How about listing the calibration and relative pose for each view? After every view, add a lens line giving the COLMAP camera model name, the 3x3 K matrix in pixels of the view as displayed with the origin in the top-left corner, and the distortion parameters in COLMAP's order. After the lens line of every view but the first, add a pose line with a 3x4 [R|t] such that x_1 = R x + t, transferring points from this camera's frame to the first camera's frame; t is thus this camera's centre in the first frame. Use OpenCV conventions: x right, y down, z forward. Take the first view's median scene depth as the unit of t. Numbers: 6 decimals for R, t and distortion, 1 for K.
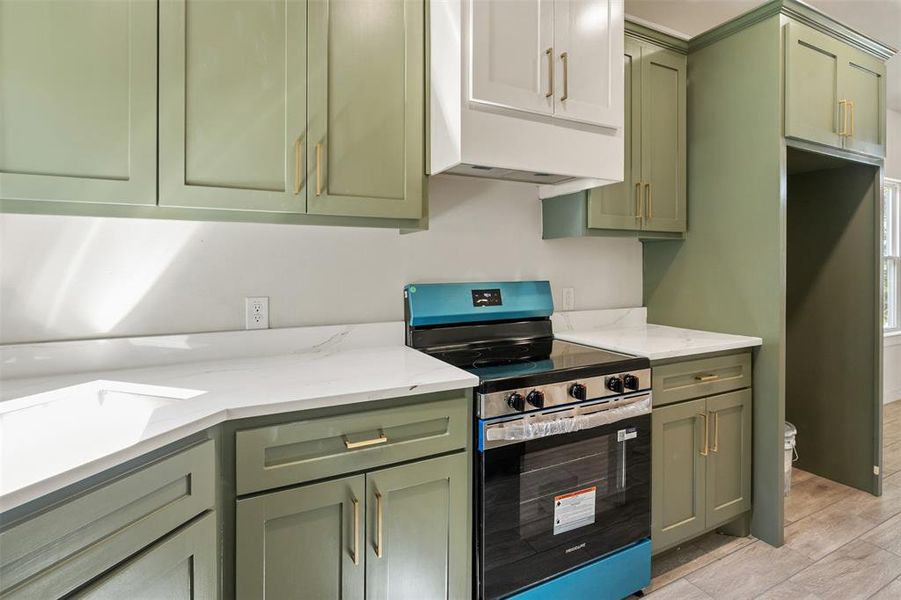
lens RADIAL K [[441.5, 0, 449.3], [0, 441.5, 267.7], [0, 0, 1]] dist [-0.001566, -0.000131]
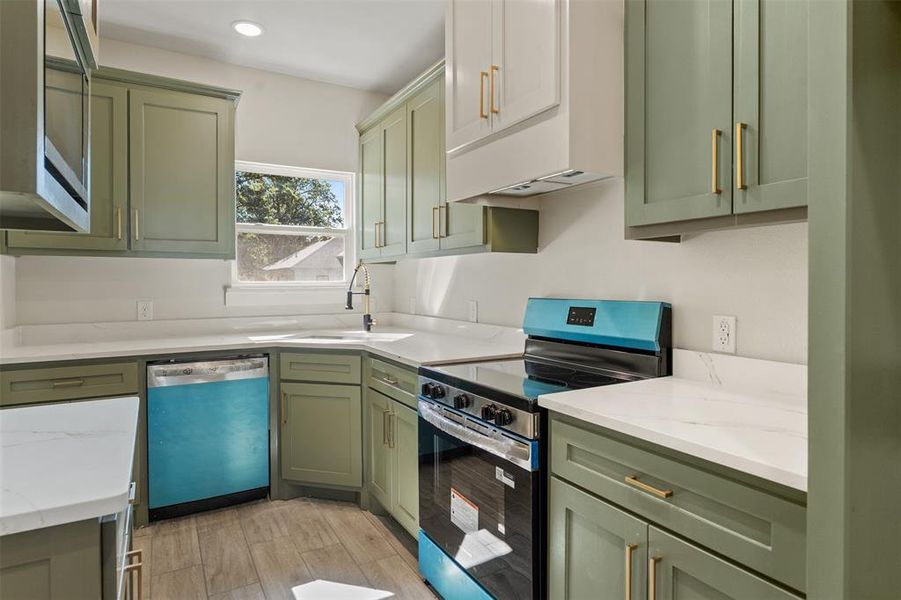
lens RADIAL K [[501.0, 0, 450.1], [0, 501.0, 284.1], [0, 0, 1]] dist [-0.000562, 0.000141]
pose [[0.061041, 0.004536, -0.998125, 1.322315], [0.000425, 0.999989, 0.004570, -0.004014], [0.998135, -0.000703, 0.061038, 0.803939]]
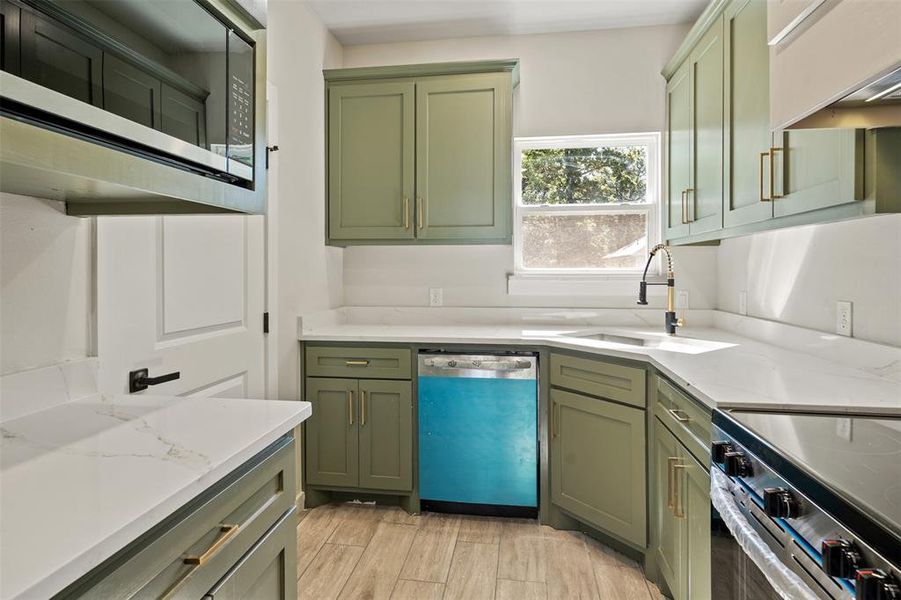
lens RADIAL K [[489.5, 0, 450.2], [0, 489.5, 270.9], [0, 0, 1]] dist [-0.001758, 0.000055]
pose [[-0.573252, 0.002285, -0.819376, 0.900442], [-0.000274, 0.999996, 0.002981, -0.002717], [0.819379, 0.001933, -0.573249, 0.902268]]
